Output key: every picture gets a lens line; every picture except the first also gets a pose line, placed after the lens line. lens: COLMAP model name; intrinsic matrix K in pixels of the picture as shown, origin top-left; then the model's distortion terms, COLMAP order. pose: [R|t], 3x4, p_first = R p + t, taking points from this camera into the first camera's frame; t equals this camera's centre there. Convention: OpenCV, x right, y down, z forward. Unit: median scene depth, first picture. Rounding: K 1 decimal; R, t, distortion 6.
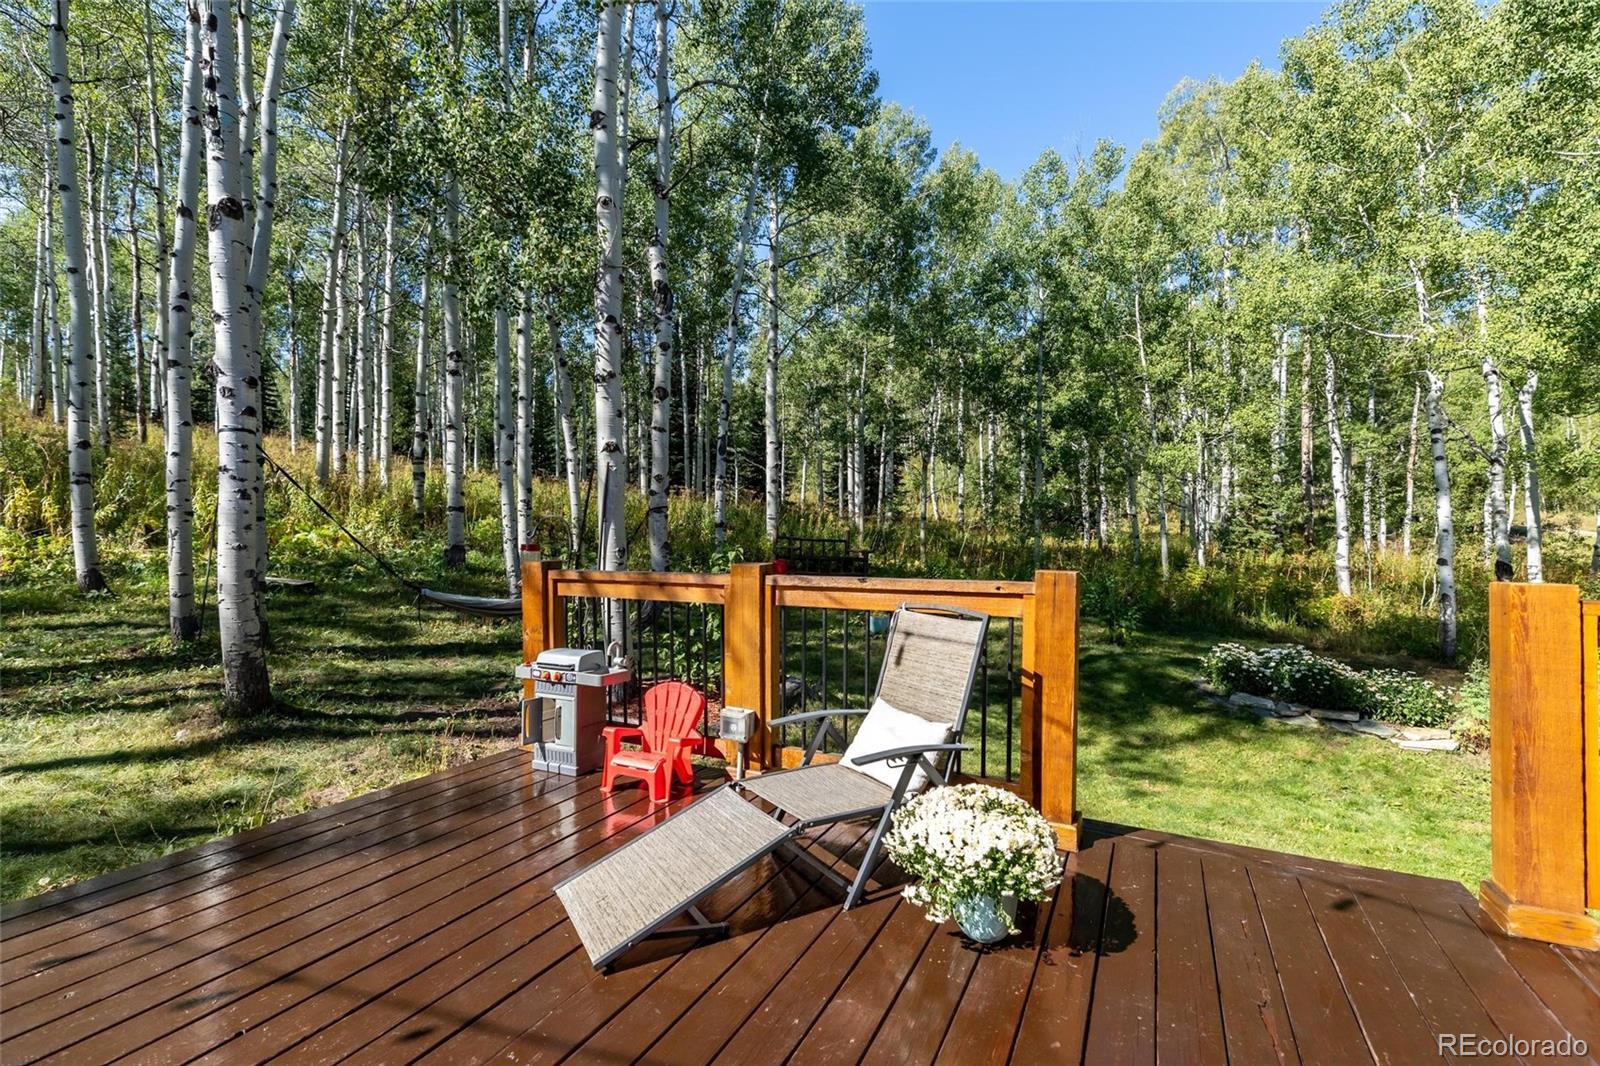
lens RADIAL K [[704.7, 0, 802.7], [0, 704.7, 533.7], [0, 0, 1]] dist [0.004432, 0.001073]
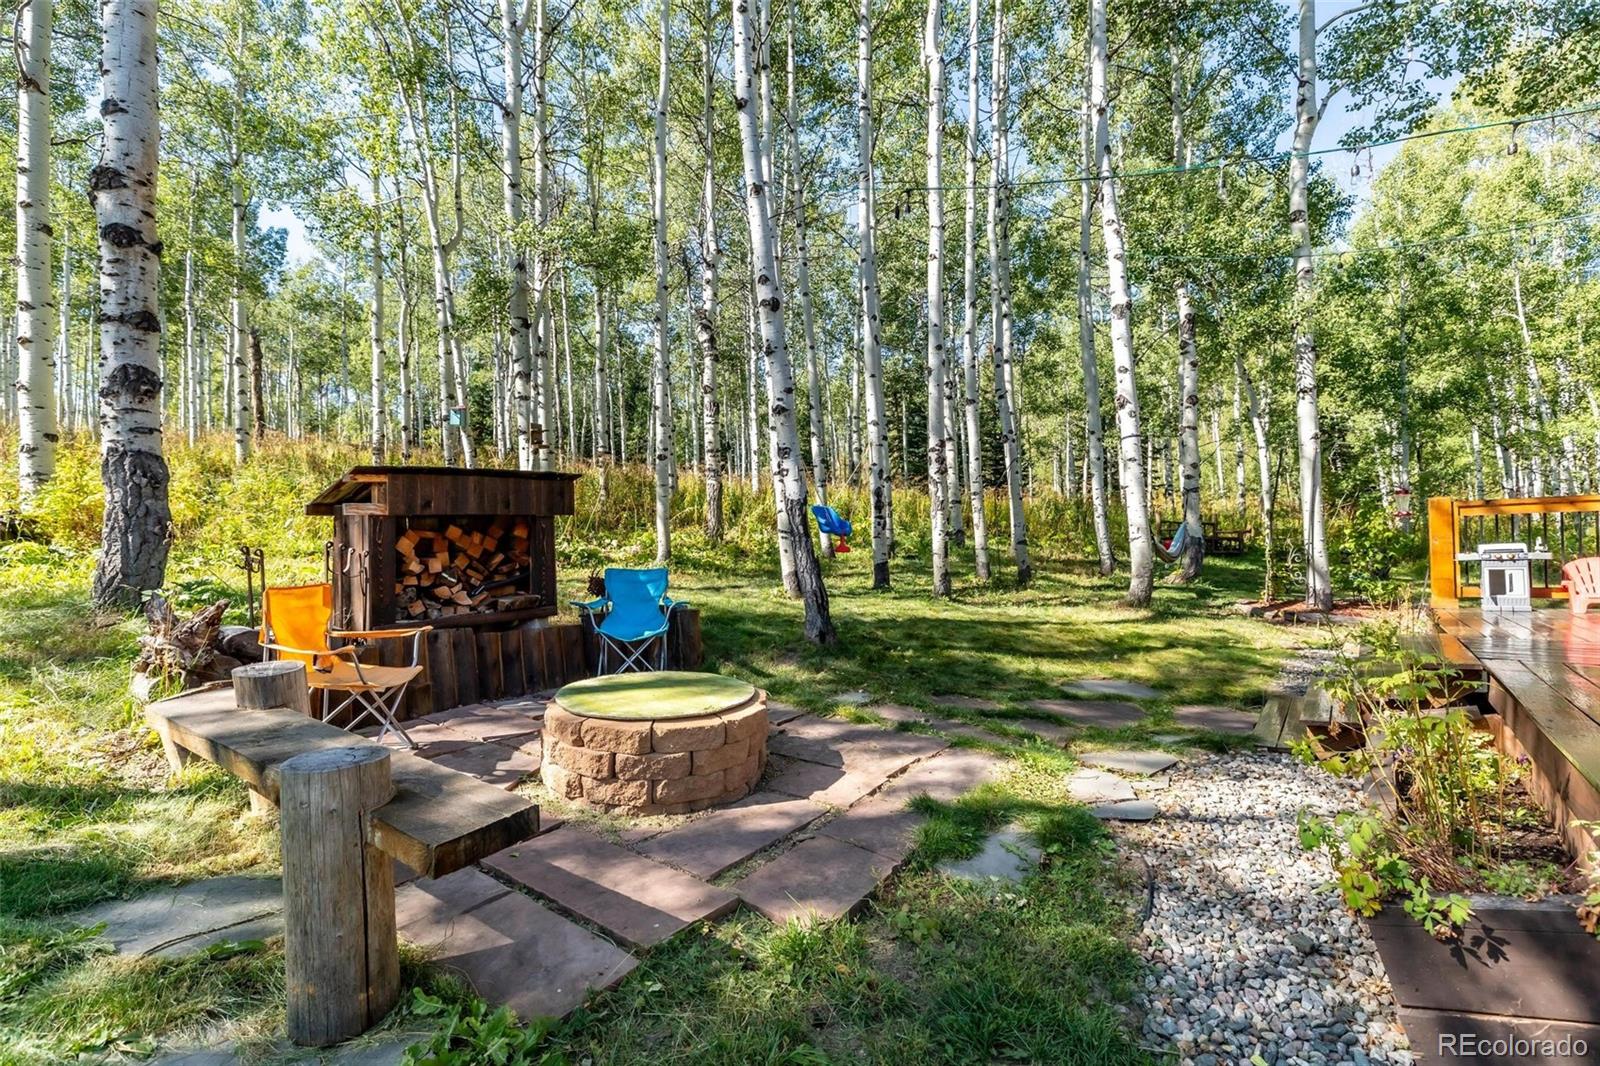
lens RADIAL K [[704.7, 0, 798.5], [0, 704.7, 536.3], [0, 0, 1]] dist [0.004432, 0.001073]
pose [[0.979482, -0.032521, -0.198893, -0.366664], [0.030528, 0.999448, -0.013082, 0.025444], [0.199208, 0.006742, 0.979934, -0.230836]]
